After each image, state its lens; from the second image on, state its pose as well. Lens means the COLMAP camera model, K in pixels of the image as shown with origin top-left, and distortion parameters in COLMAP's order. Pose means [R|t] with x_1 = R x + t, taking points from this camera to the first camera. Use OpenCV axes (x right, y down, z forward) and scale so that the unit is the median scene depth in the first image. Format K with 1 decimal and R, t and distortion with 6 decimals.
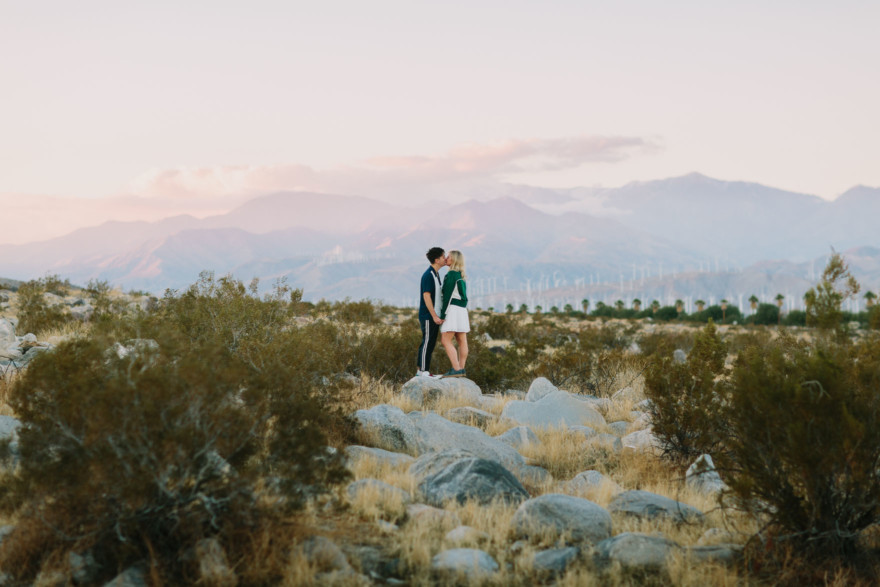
lens RADIAL K [[2156.3, 0, 440.0], [0, 2156.3, 293.5], [0, 0, 1]] dist [0.049043, 0.309946]
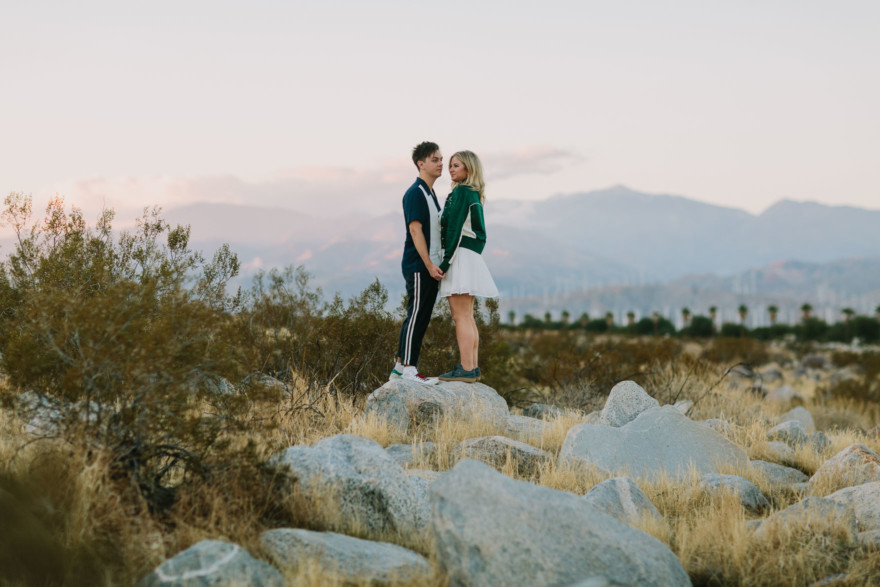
lens RADIAL K [[2156.3, 0, 440.0], [0, 2156.3, 293.5], [0, 0, 1]] dist [0.049043, 0.309946]
pose [[0.999304, 0.002530, 0.037229, -0.019966], [-0.002274, 0.999973, -0.006923, 0.020839], [-0.037246, 0.006834, 0.999283, 0.462729]]
